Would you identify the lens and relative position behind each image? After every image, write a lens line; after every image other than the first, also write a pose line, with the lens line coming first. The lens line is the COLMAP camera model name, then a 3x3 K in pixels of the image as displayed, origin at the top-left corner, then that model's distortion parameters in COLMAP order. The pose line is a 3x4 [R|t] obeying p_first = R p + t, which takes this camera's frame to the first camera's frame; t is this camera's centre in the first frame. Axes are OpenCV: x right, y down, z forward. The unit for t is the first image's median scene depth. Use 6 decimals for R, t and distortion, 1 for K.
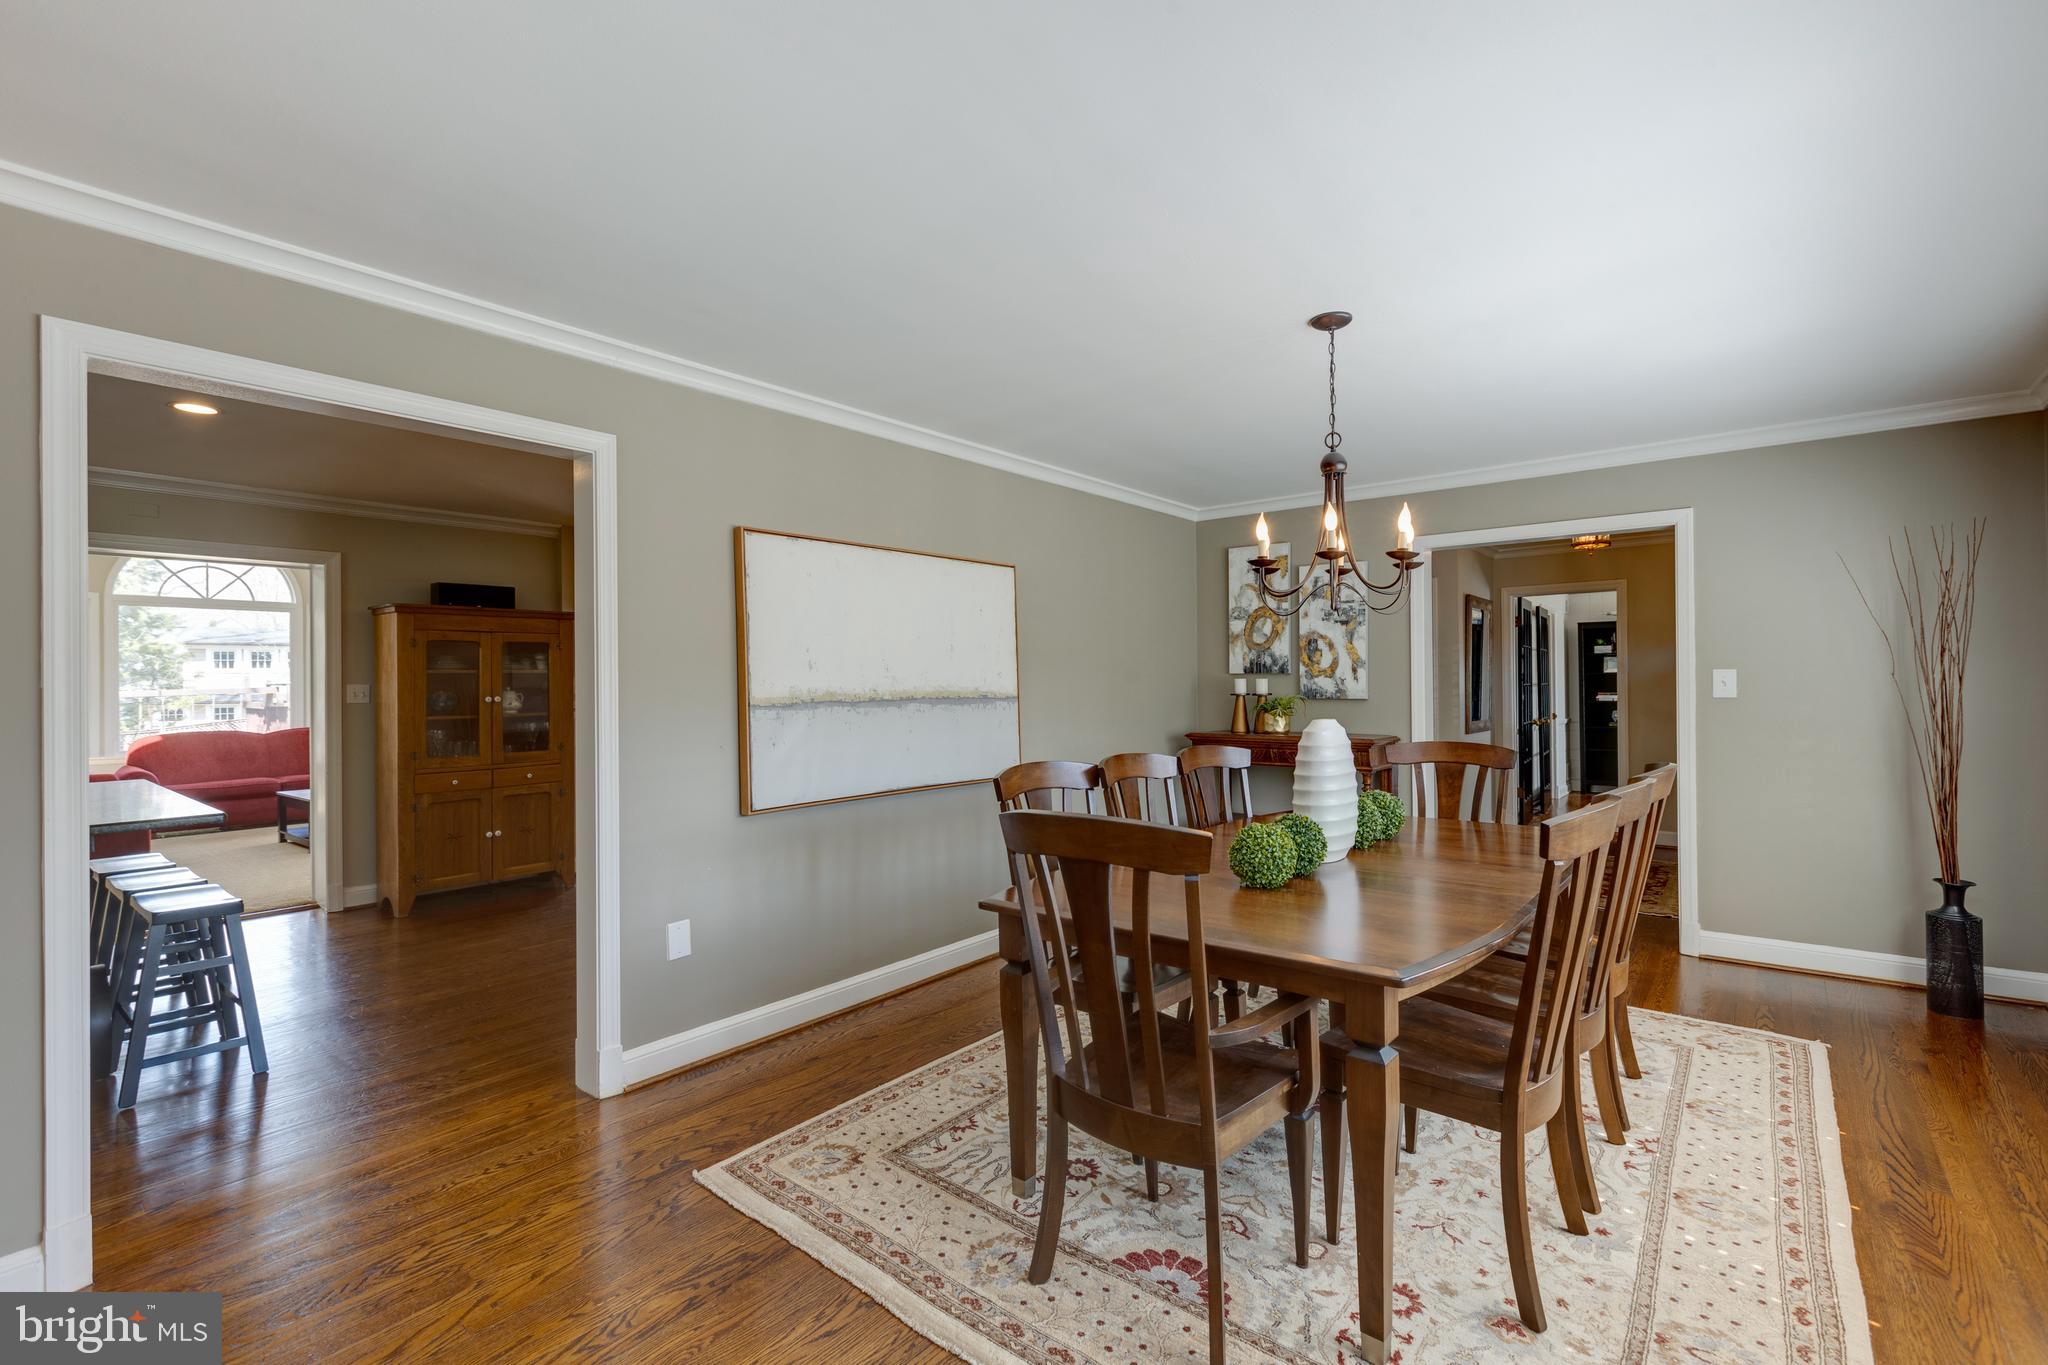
lens RADIAL K [[908.3, 0, 1034.1], [0, 908.3, 678.4], [0, 0, 1]] dist [0.002465, -0.001449]
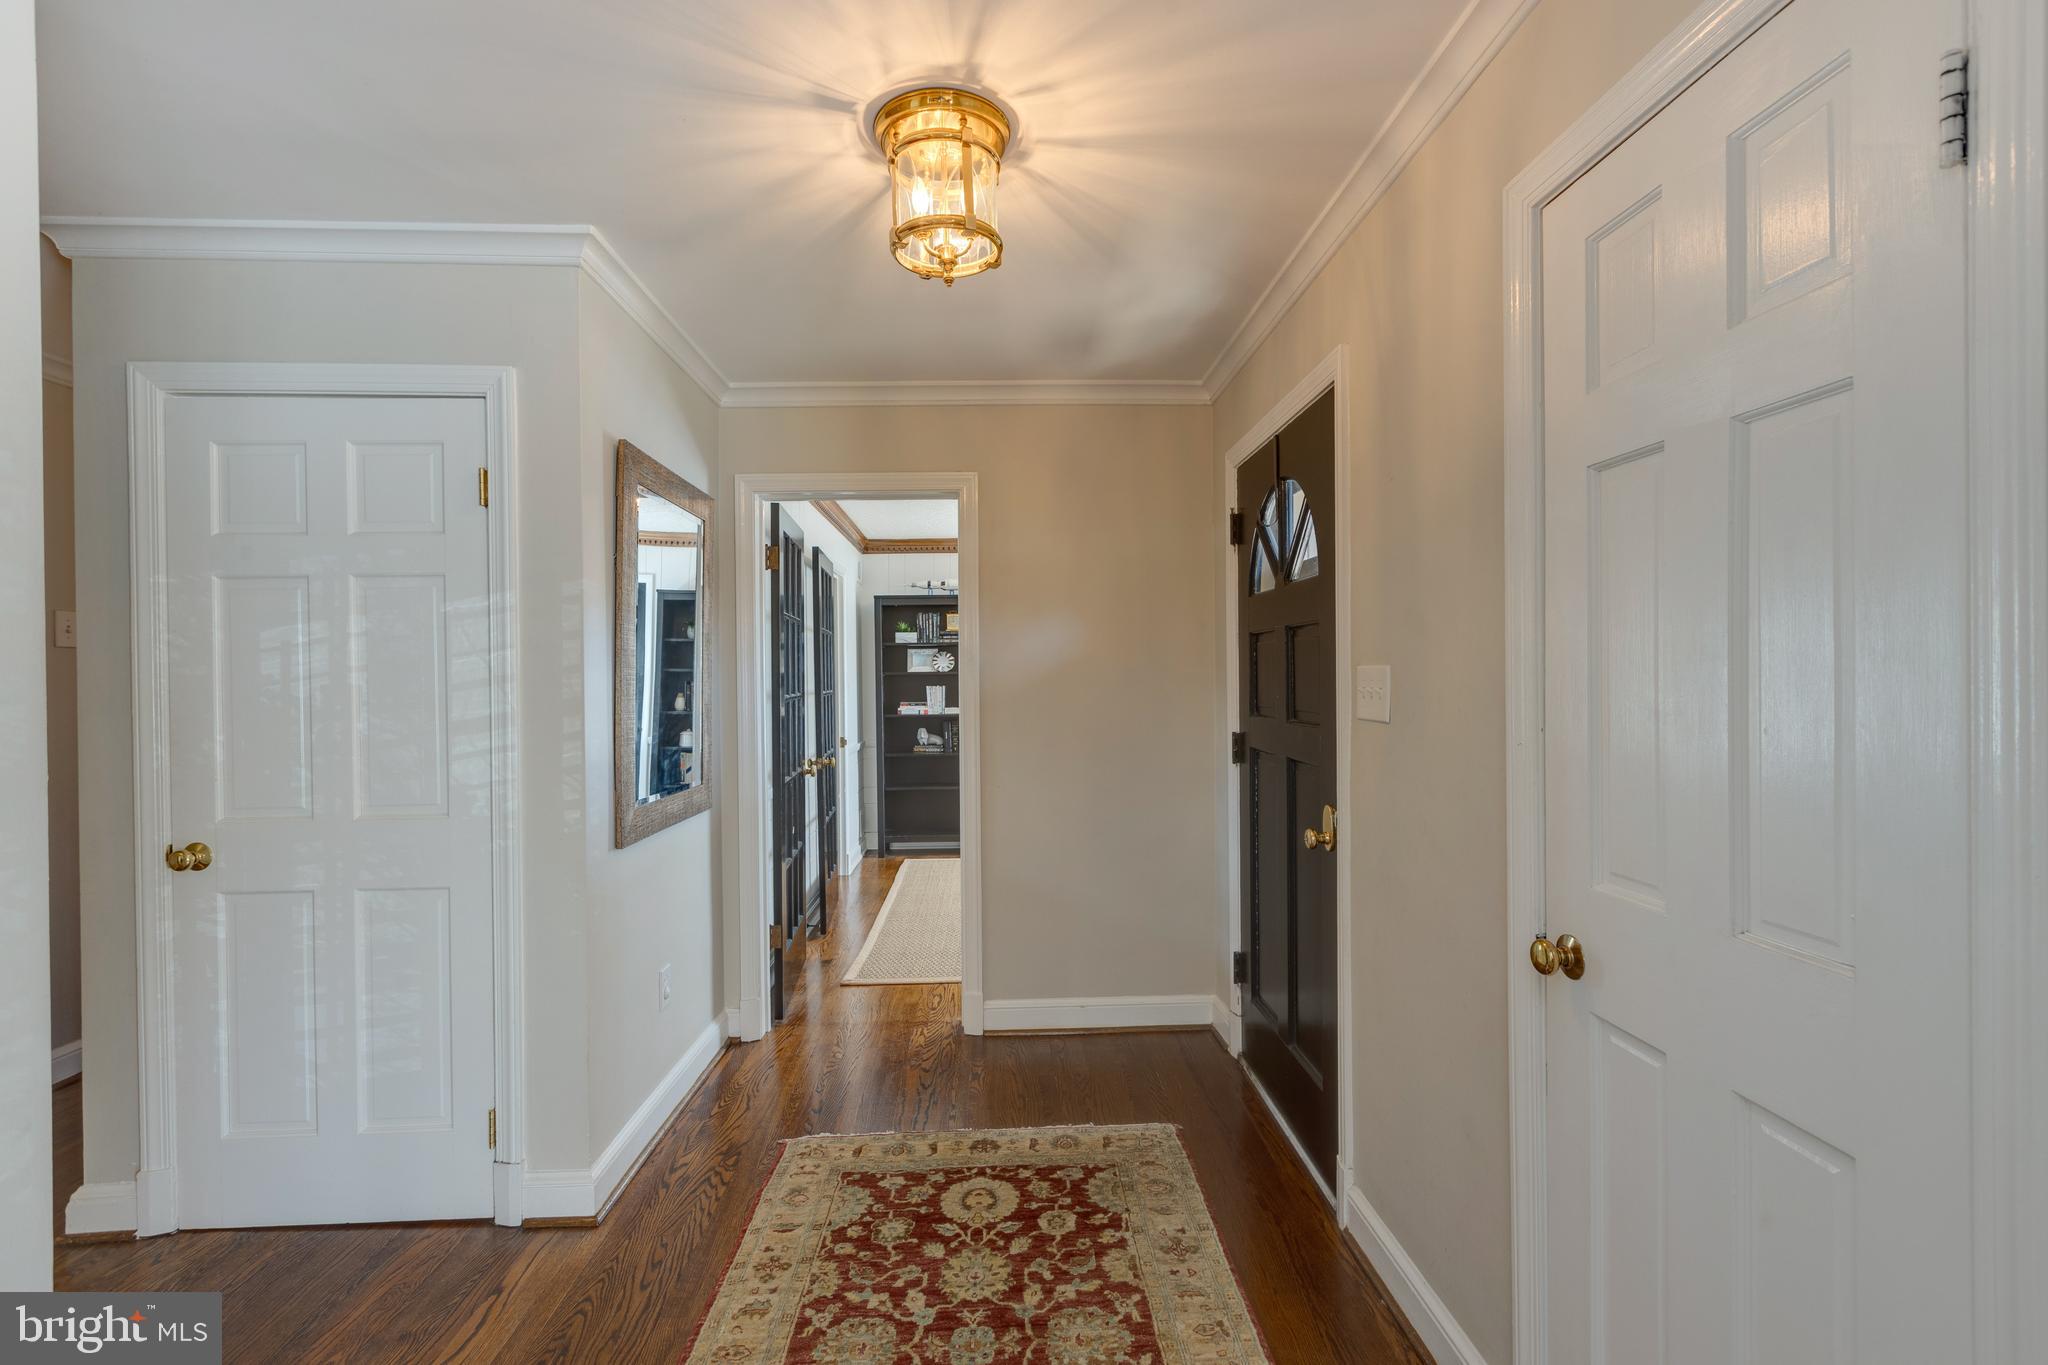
lens RADIAL K [[908.3, 0, 1015.7], [0, 908.3, 675.6], [0, 0, 1]] dist [0.002465, -0.001449]
pose [[0.759463, 0.000010, 0.650550, 0.268788], [0.003793, 0.999983, -0.004445, -0.000824], [-0.650539, 0.005843, 0.759450, 0.469518]]
